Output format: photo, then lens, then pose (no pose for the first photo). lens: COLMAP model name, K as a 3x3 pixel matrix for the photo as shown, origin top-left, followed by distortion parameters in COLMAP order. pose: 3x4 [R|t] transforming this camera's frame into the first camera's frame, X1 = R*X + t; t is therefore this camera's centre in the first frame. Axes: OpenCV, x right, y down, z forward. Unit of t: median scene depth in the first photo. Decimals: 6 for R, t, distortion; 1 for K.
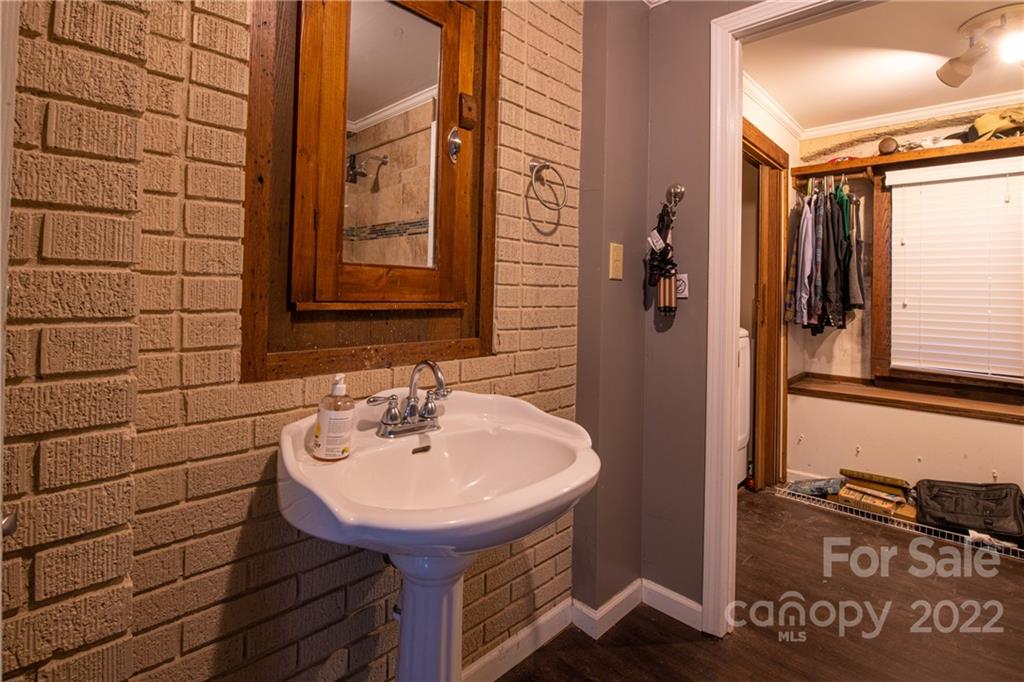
lens RADIAL K [[500.4, 0, 490.1], [0, 500.4, 287.0], [0, 0, 1]] dist [-0.017897, -0.001268]
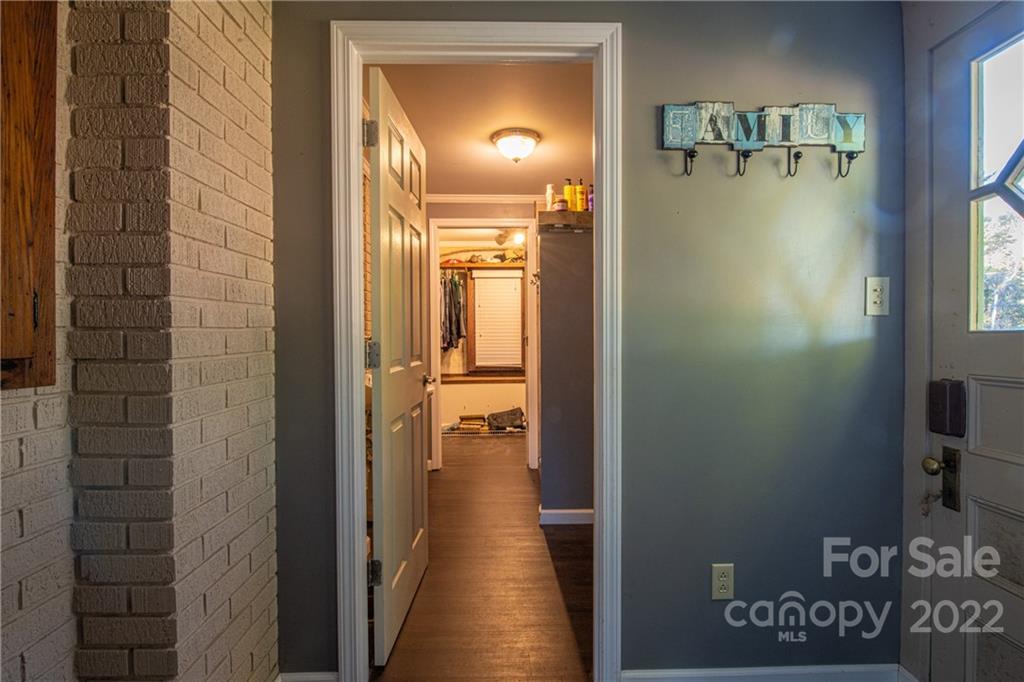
lens RADIAL K [[500.4, 0, 511.8], [0, 500.4, 338.4], [0, 0, 1]] dist [-0.017897, -0.001268]
pose [[0.686129, -0.027727, 0.726951, -0.594743], [0.009486, 0.999529, 0.029170, -0.011632], [-0.727418, -0.013119, 0.686069, -0.536085]]
